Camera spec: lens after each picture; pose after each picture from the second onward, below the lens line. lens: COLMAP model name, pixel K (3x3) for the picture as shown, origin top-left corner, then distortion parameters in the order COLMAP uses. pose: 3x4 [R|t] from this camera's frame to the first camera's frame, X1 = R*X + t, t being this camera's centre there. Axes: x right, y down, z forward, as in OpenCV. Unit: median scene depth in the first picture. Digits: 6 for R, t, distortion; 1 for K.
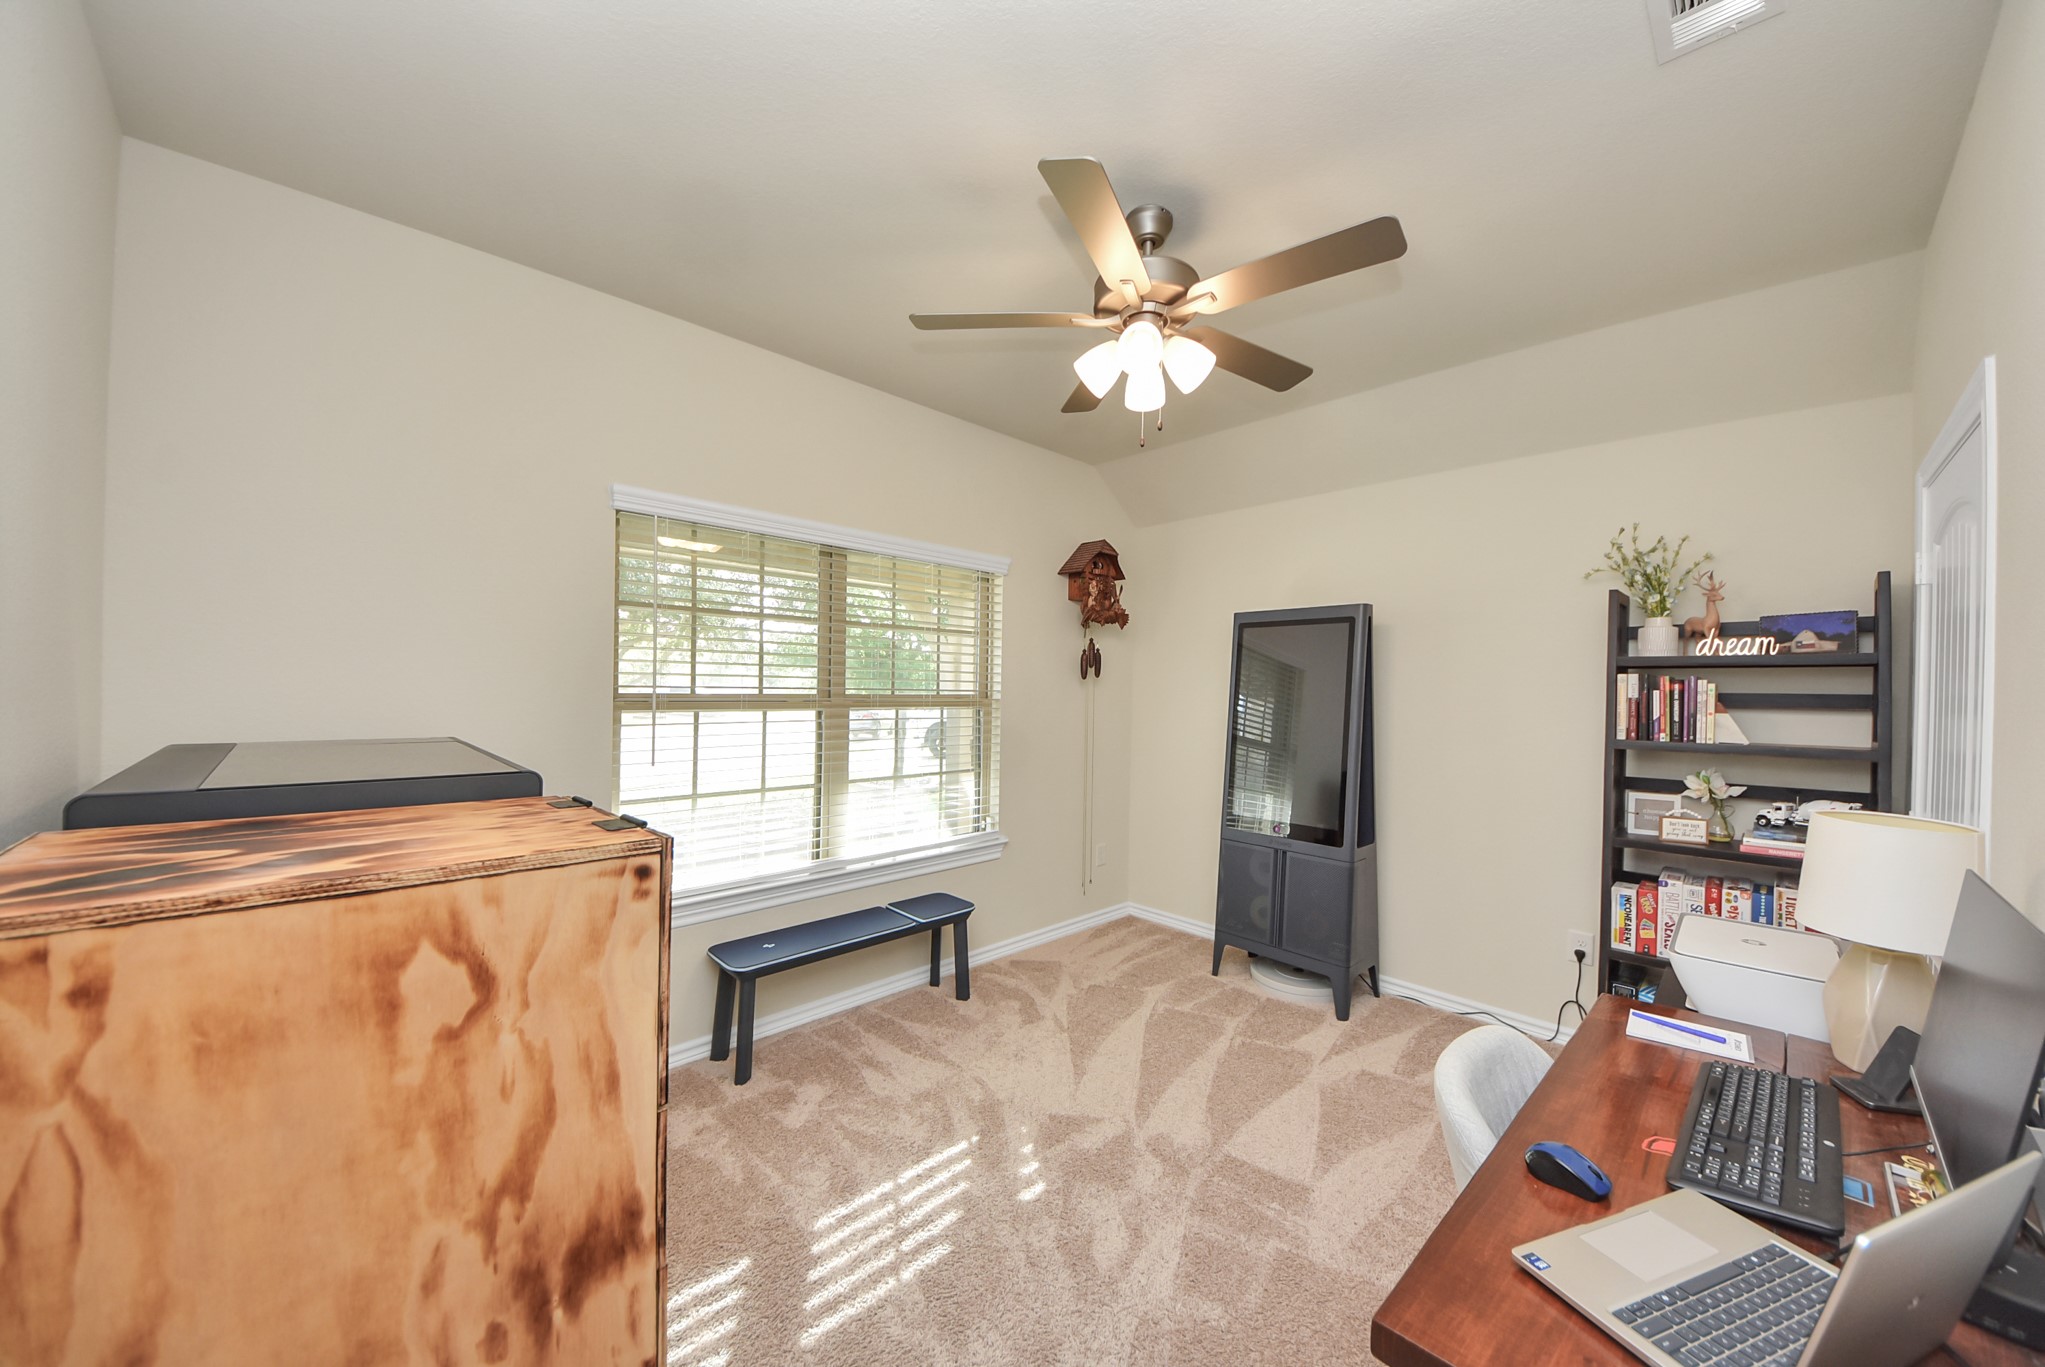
lens RADIAL K [[745.5, 0, 1044.1], [0, 745.5, 691.4], [0, 0, 1]] dist [0.000886, -0.000434]
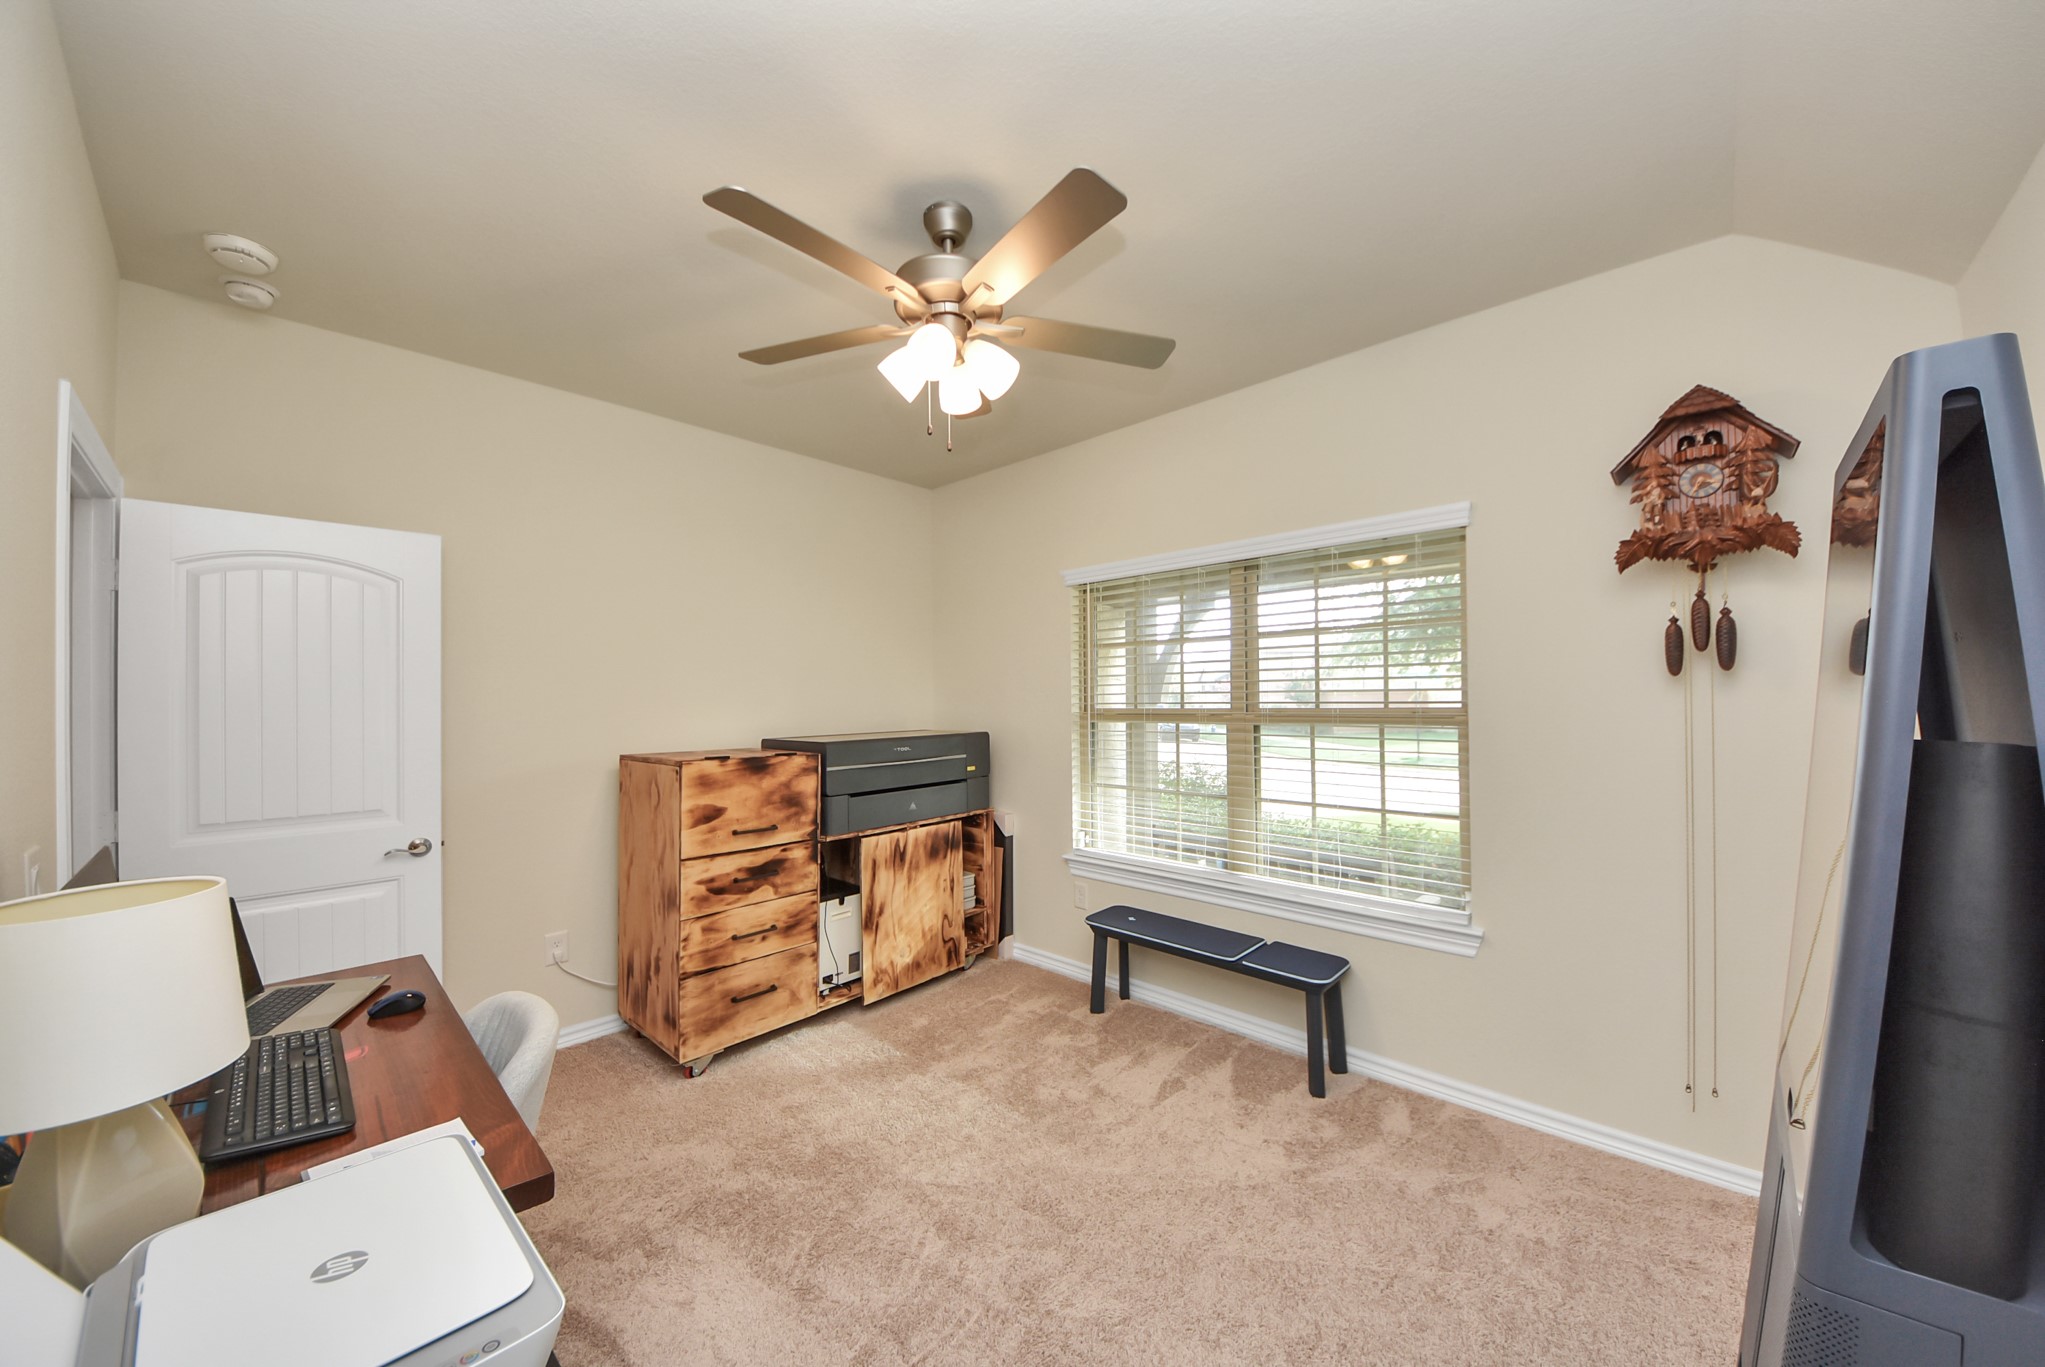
lens RADIAL K [[722.3, 0, 1036.7], [0, 722.3, 700.9], [0, 0, 1]] dist [0.017141, -0.000088]
pose [[0.024692, -0.016361, -0.999561, 0.665193], [0.003637, 0.999861, -0.016276, 0.008320], [0.999688, -0.003233, 0.024748, 0.689624]]
